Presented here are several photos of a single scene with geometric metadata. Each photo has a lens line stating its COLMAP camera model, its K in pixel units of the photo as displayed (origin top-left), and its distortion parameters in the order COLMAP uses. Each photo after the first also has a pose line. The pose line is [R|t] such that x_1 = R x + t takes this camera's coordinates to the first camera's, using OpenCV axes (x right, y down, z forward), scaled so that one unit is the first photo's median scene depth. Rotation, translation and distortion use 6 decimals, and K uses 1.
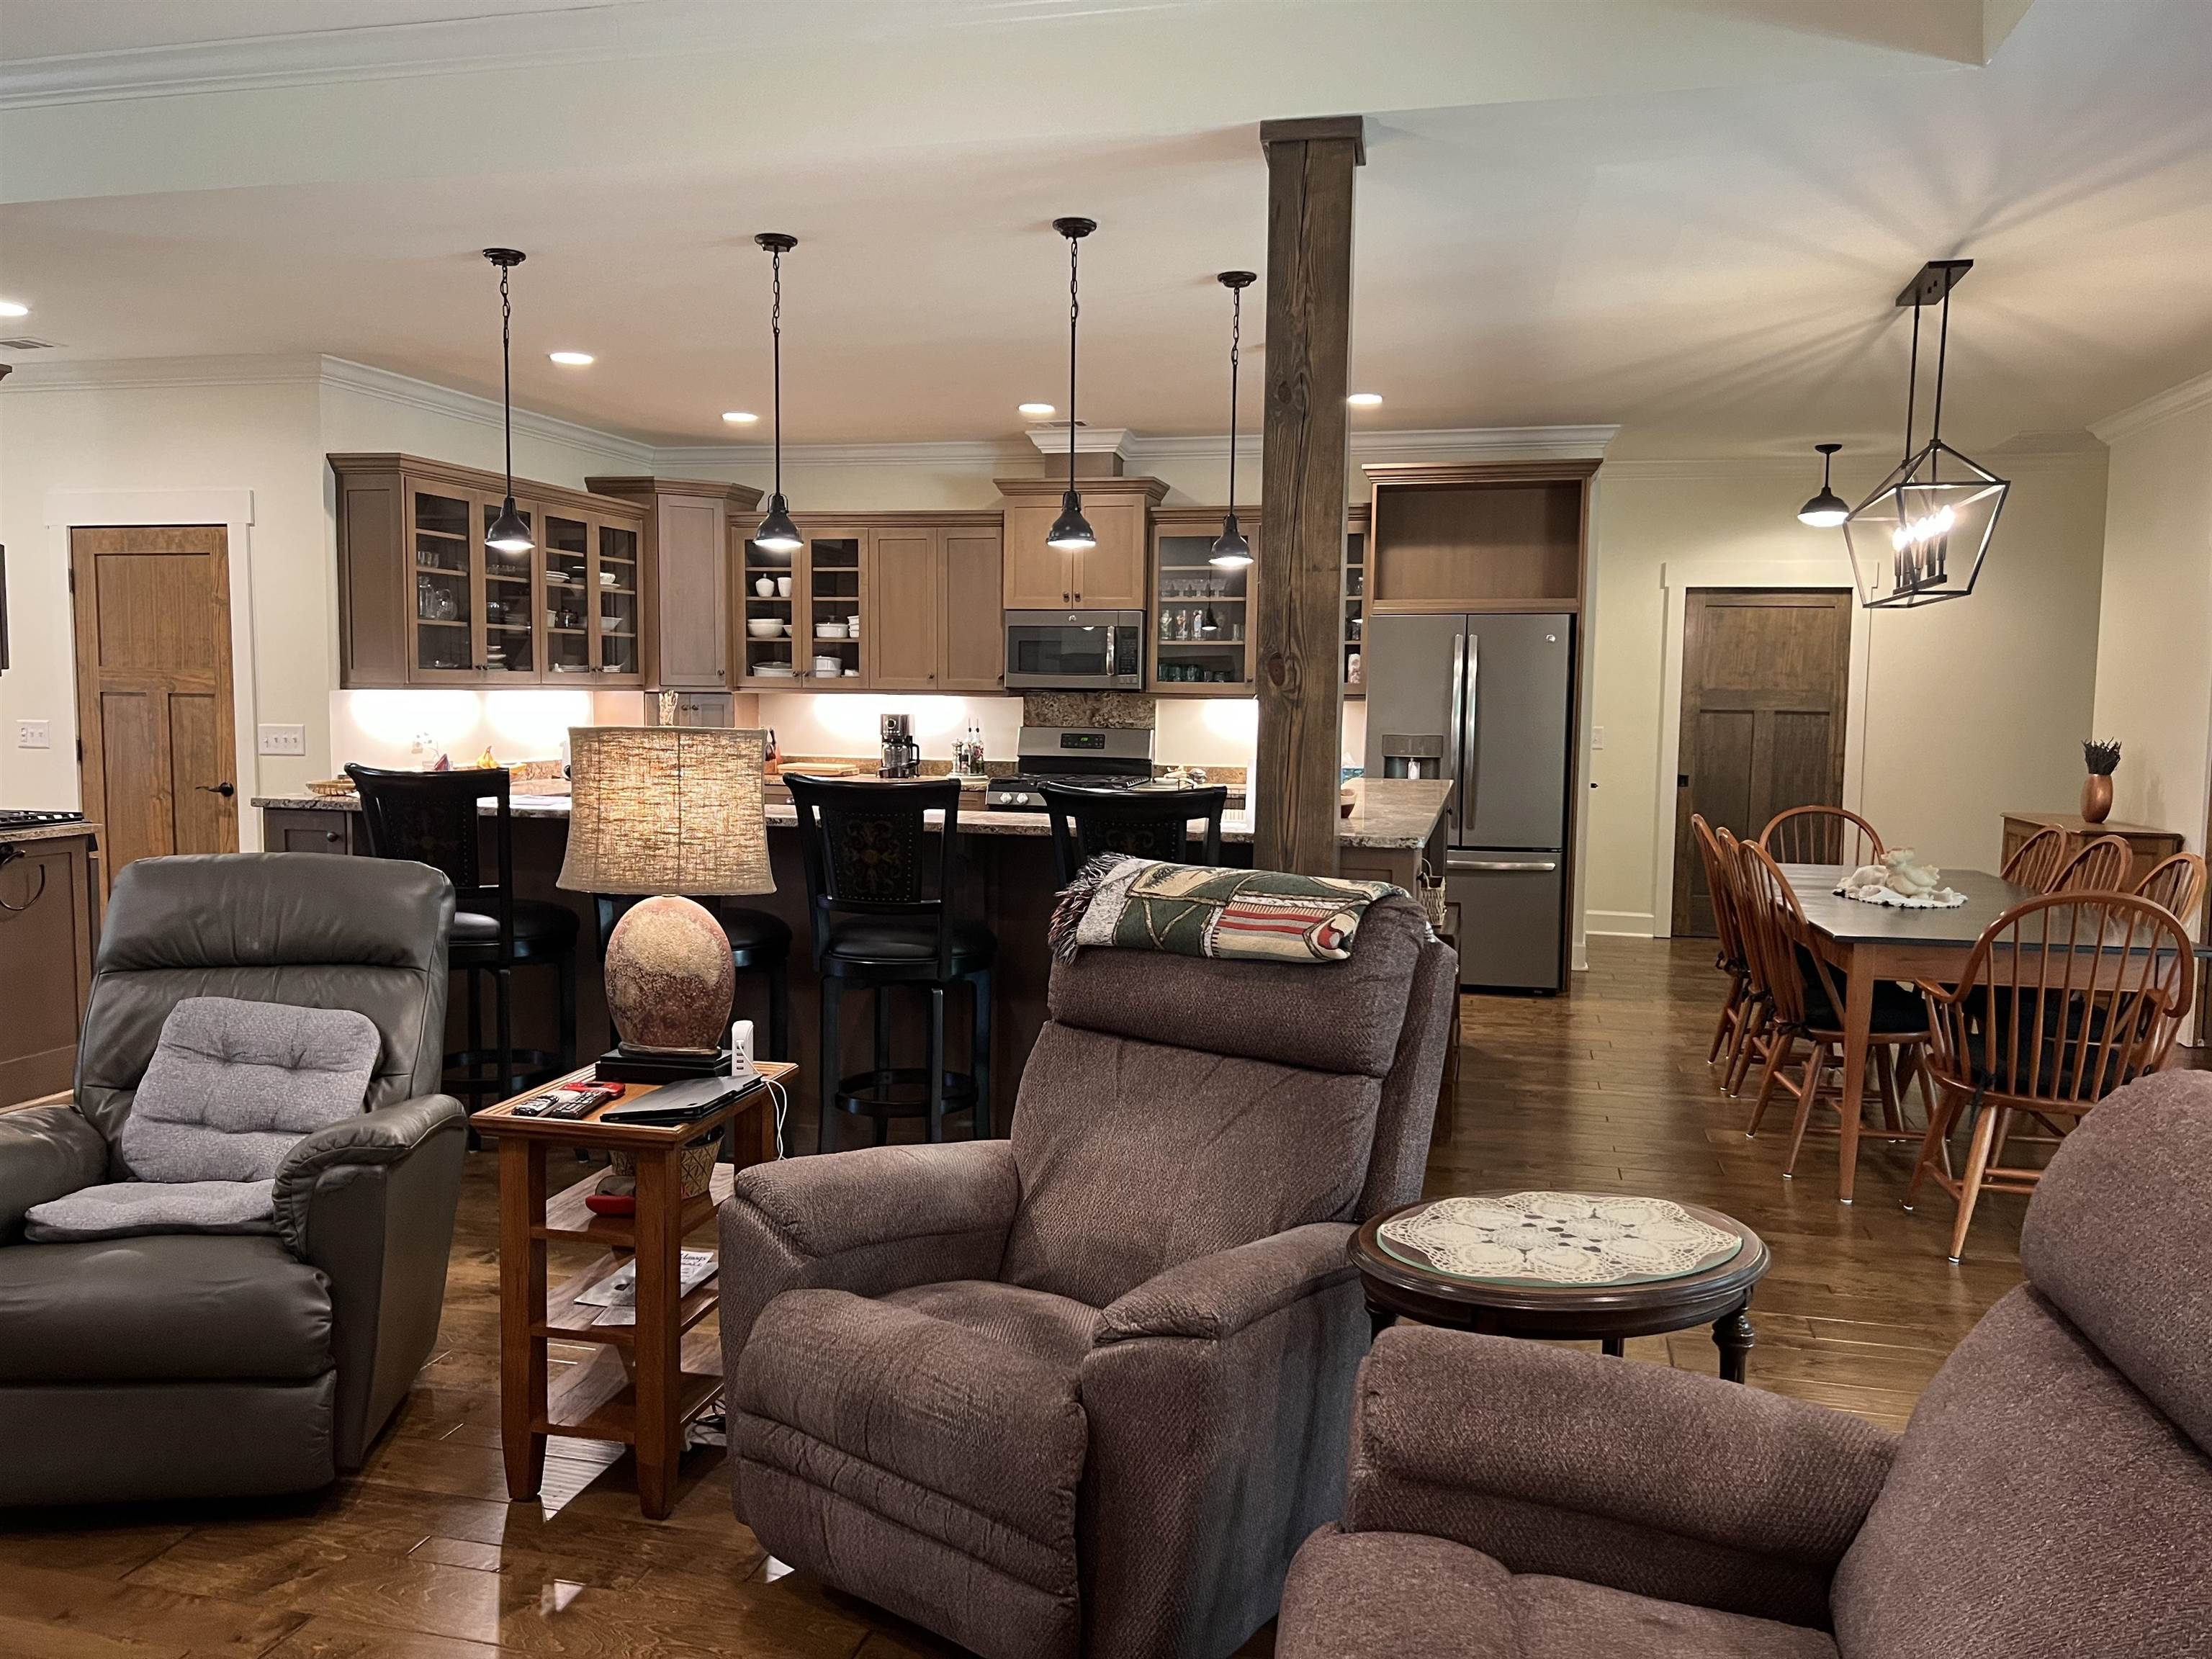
lens RADIAL K [[1619.7, 0, 1106.0], [0, 1619.7, 829.5], [0, 0, 1]] dist [0.120263, -0.185660]
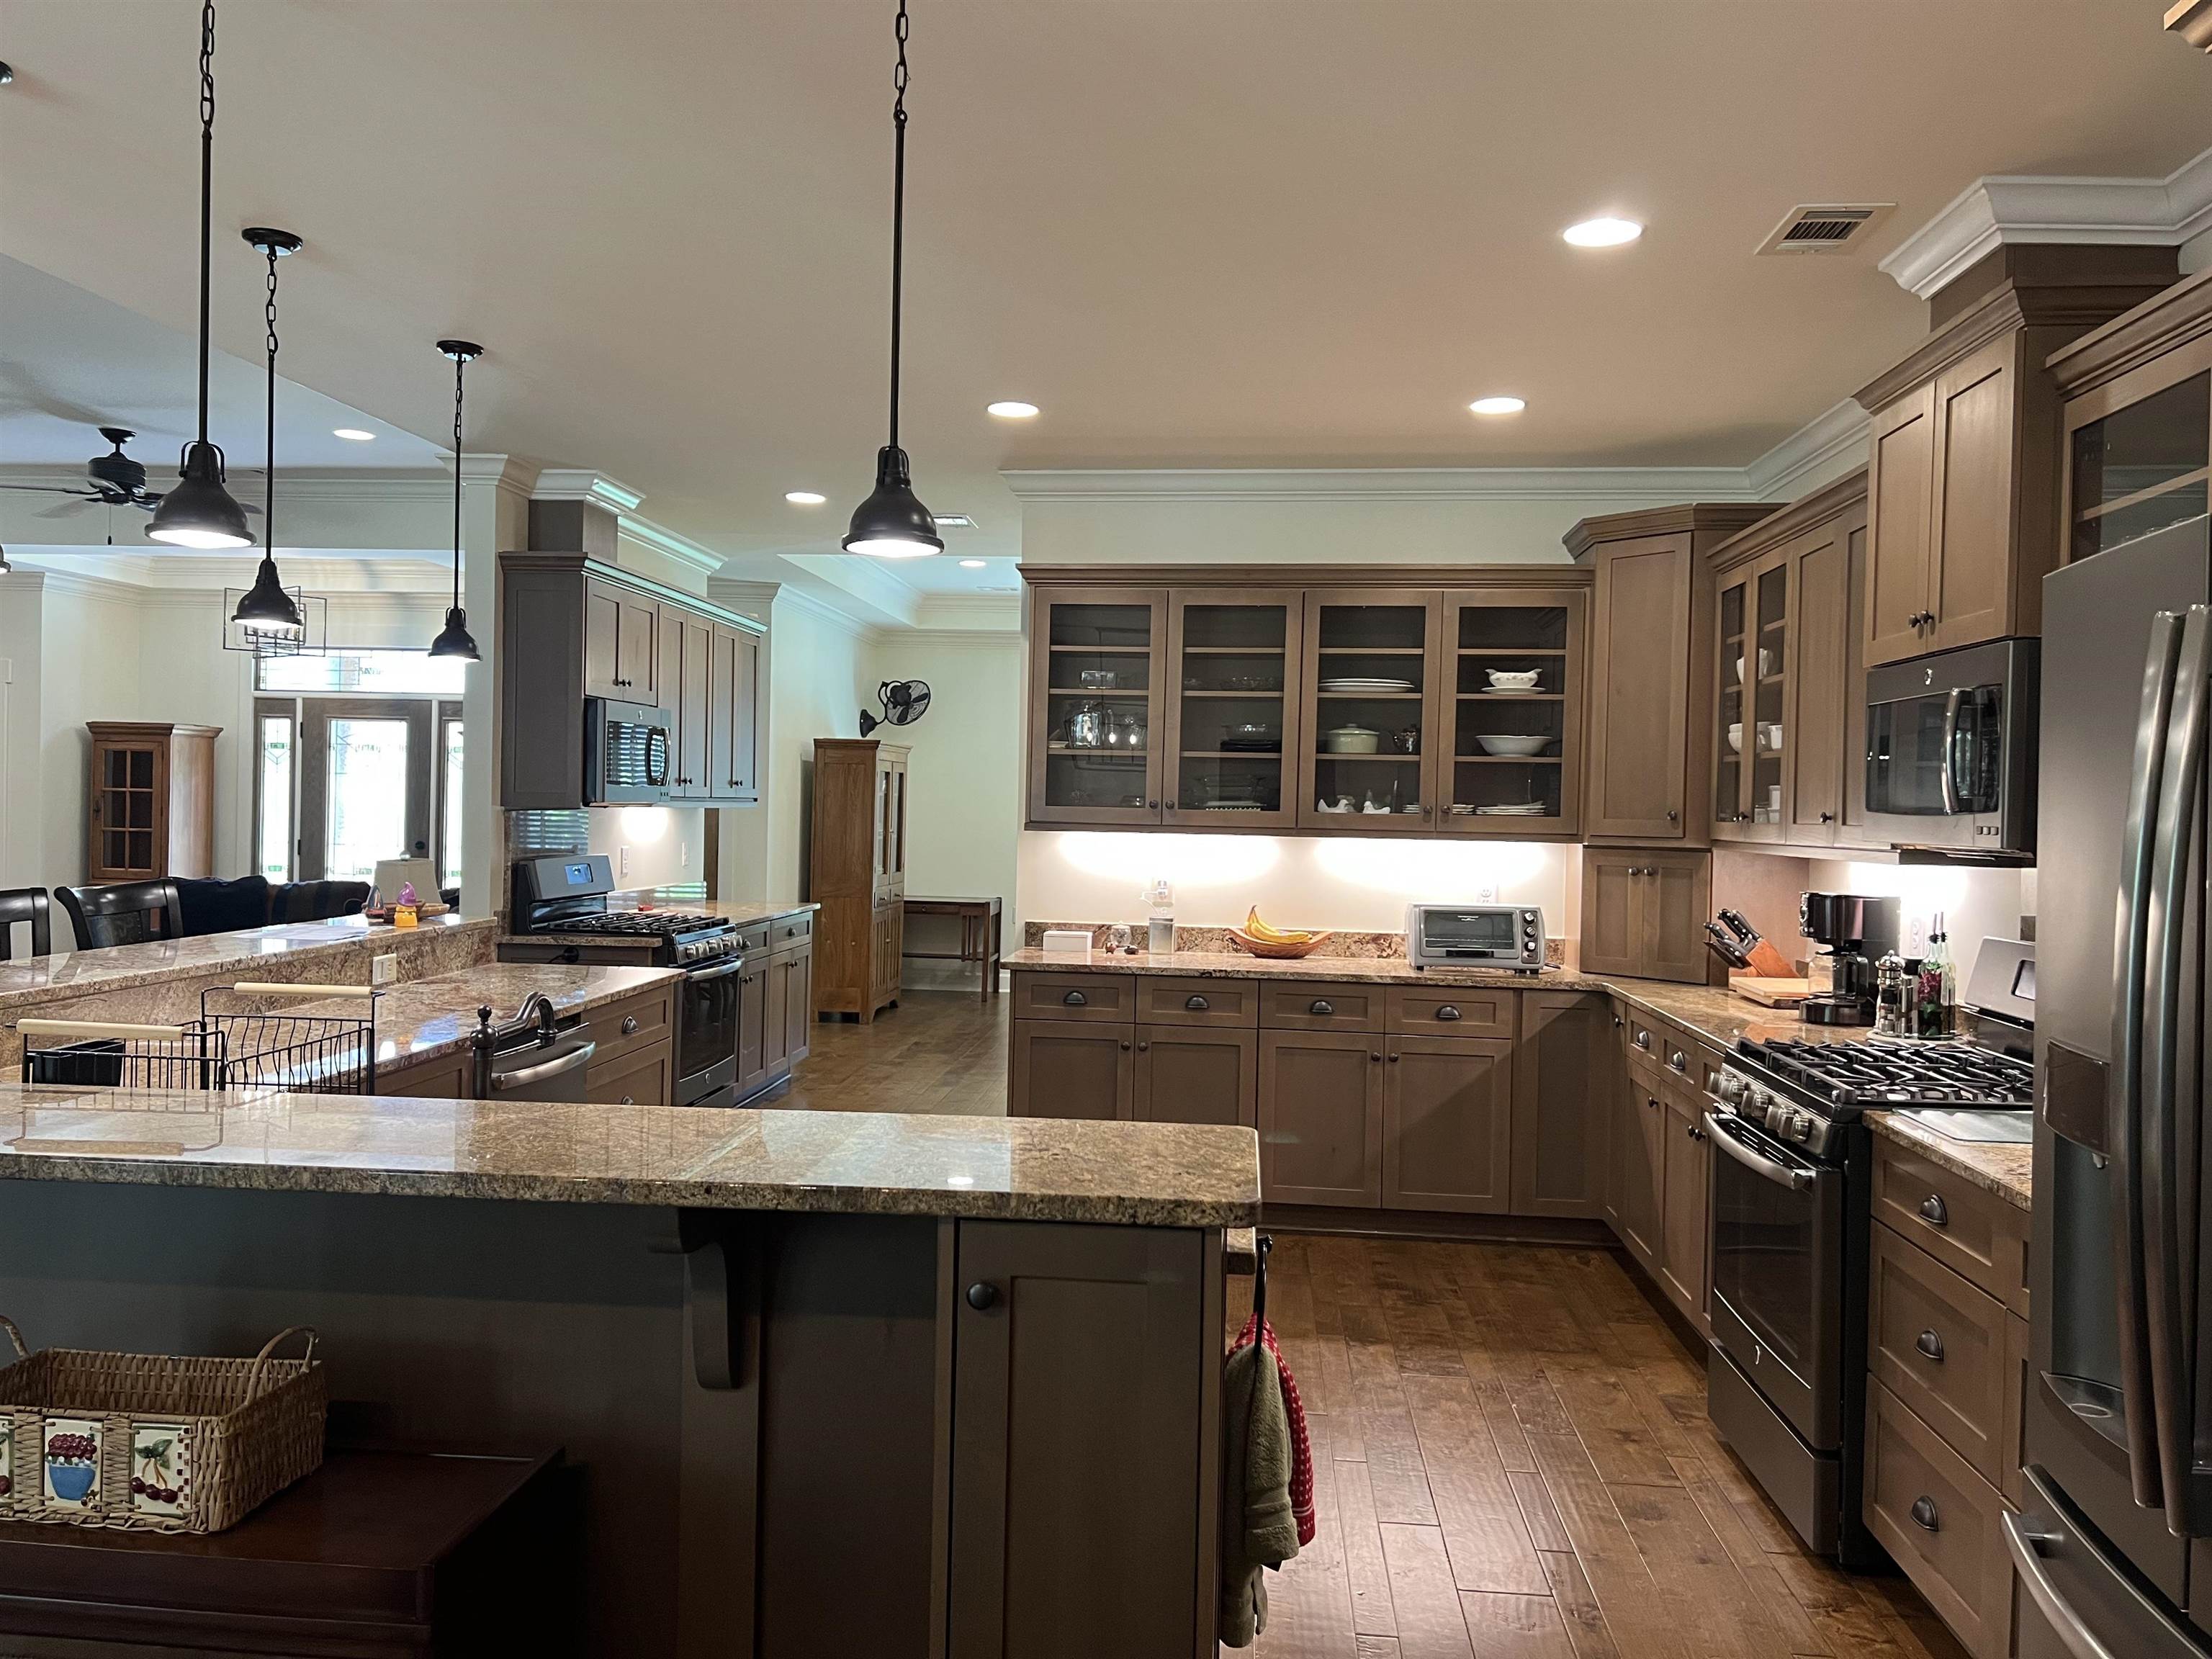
lens RADIAL K [[1619.7, 0, 1106.0], [0, 1619.7, 829.5], [0, 0, 1]] dist [0.120263, -0.185660]
pose [[0.128173, 0.002879, -0.991748, 0.357186], [-0.101373, 0.994796, -0.010213, -0.061599], [0.986557, 0.101846, 0.127798, 0.716092]]
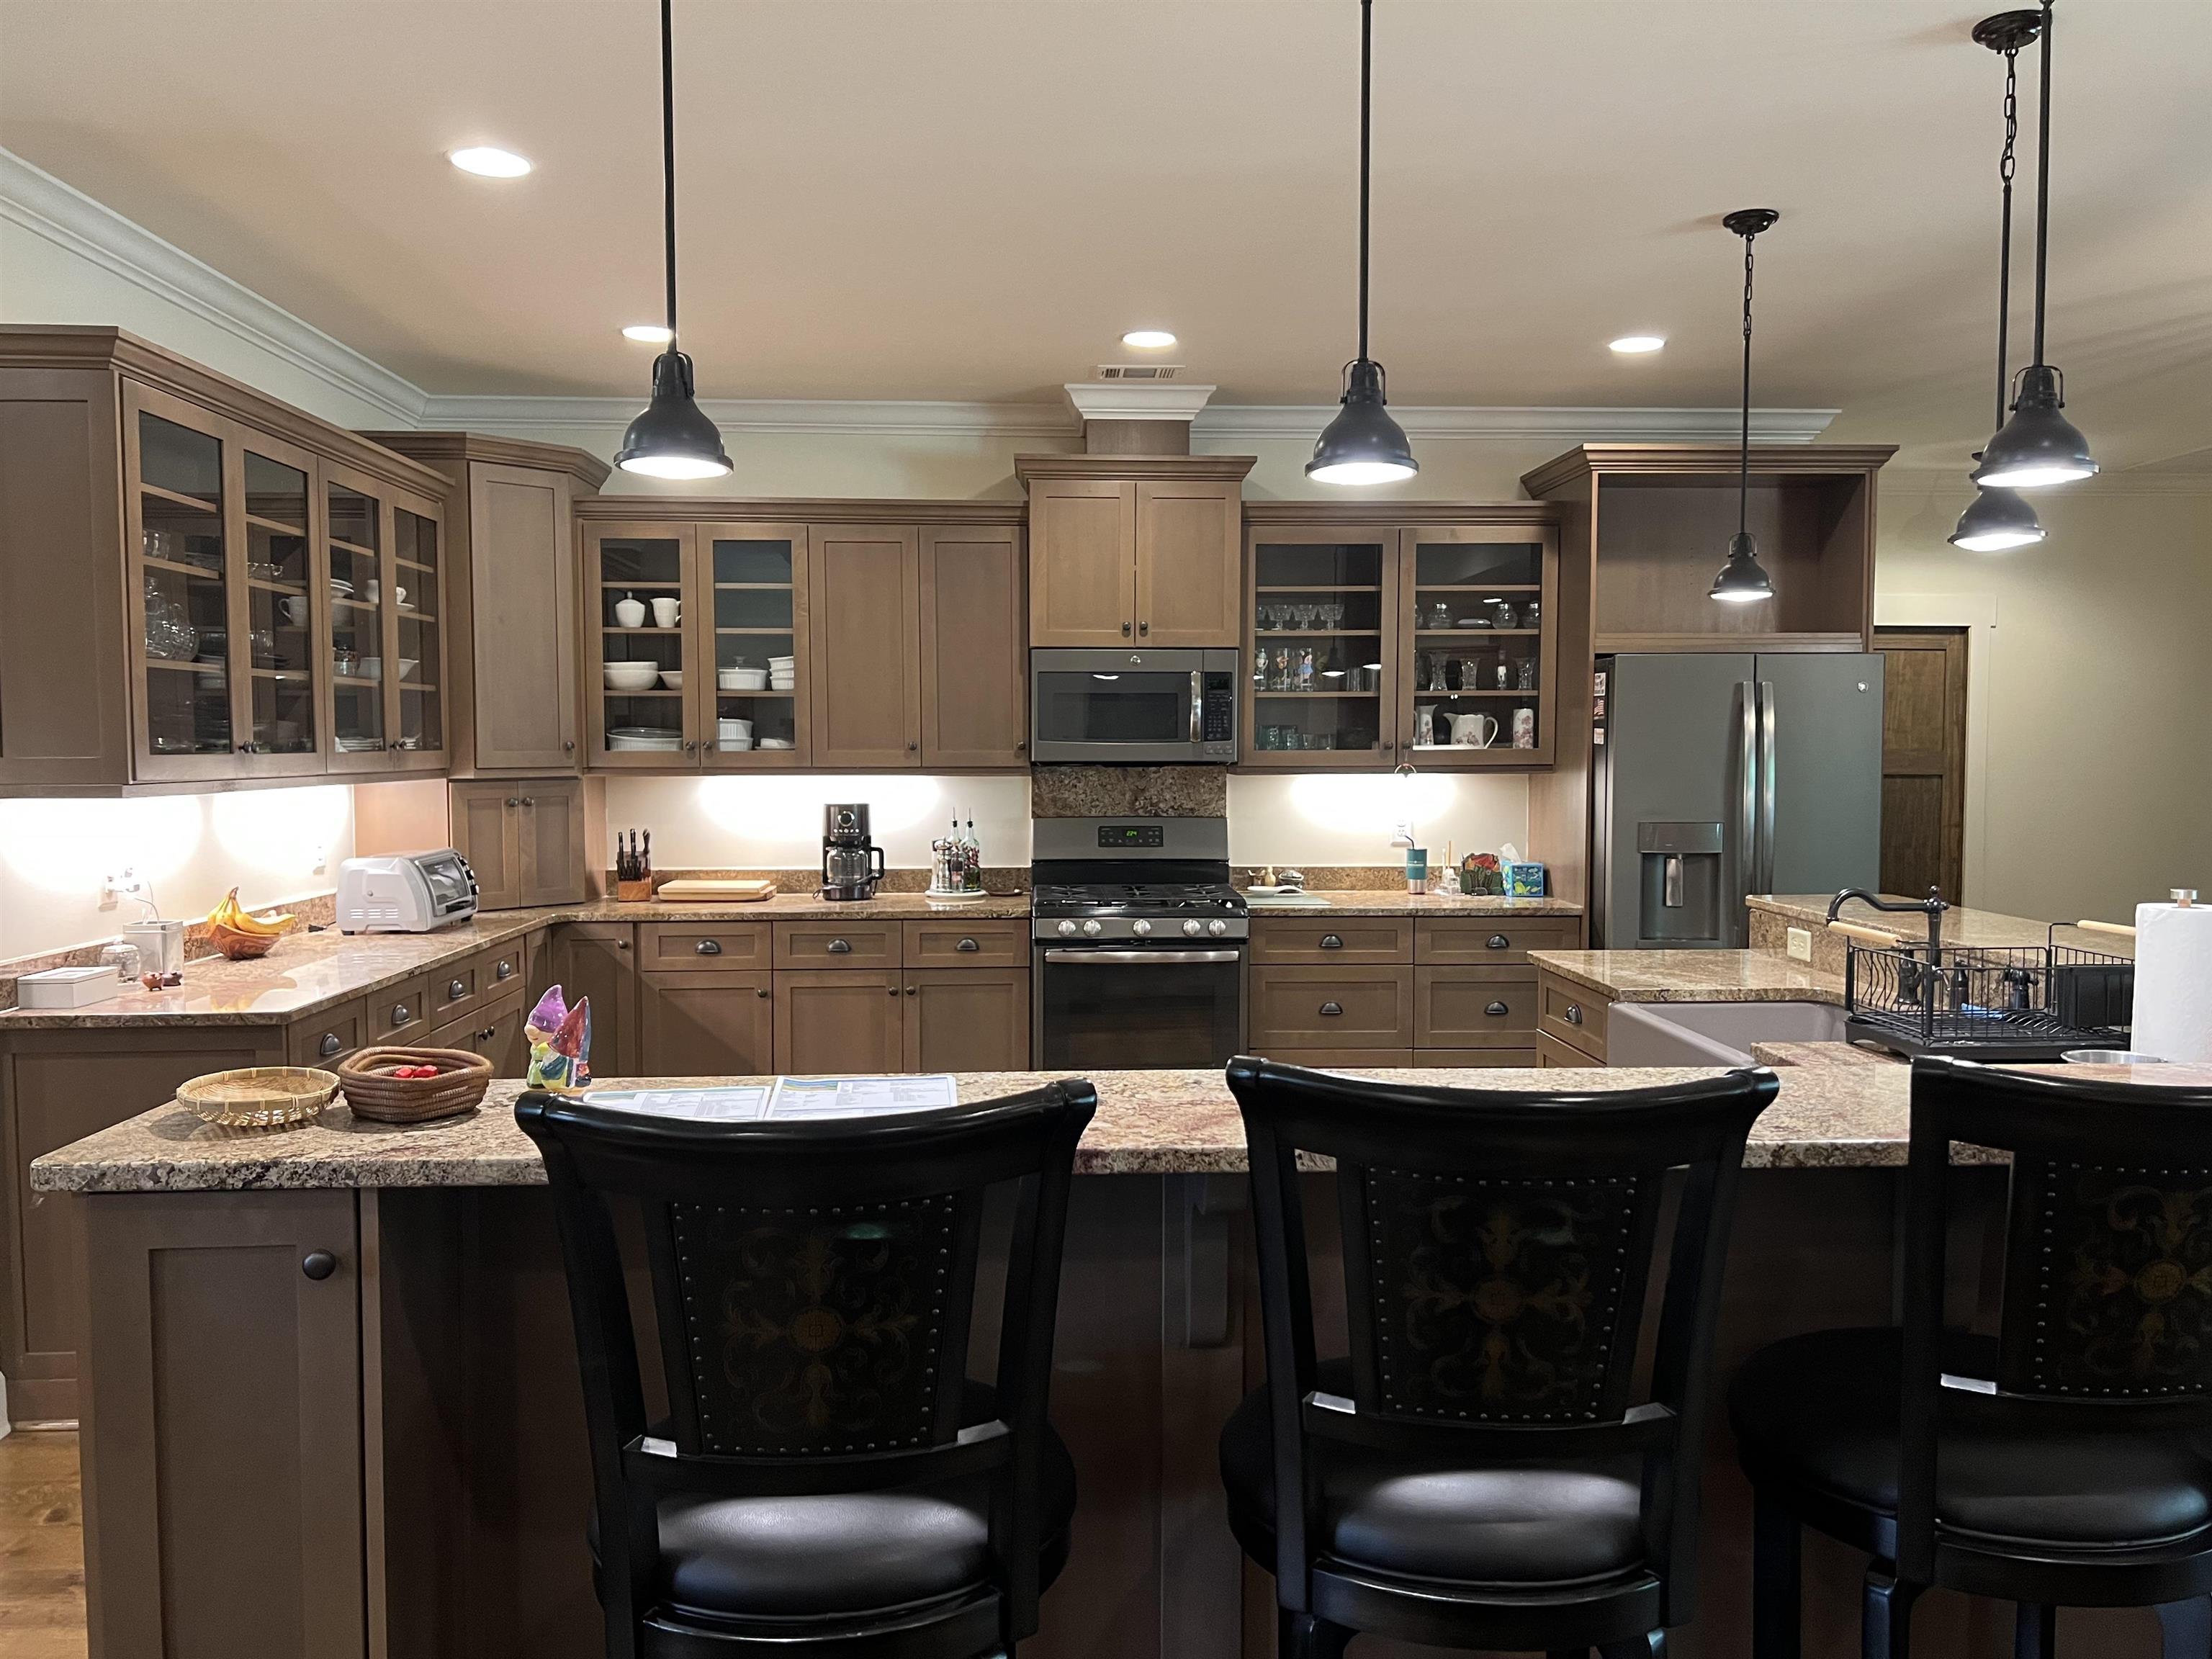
lens RADIAL K [[1619.7, 0, 1106.0], [0, 1619.7, 829.5], [0, 0, 1]] dist [0.120263, -0.185660]
pose [[0.957764, -0.028742, 0.286115, -0.221868], [0.037964, 0.998921, -0.026736, -0.039043], [-0.285038, 0.036469, 0.957822, 0.334978]]
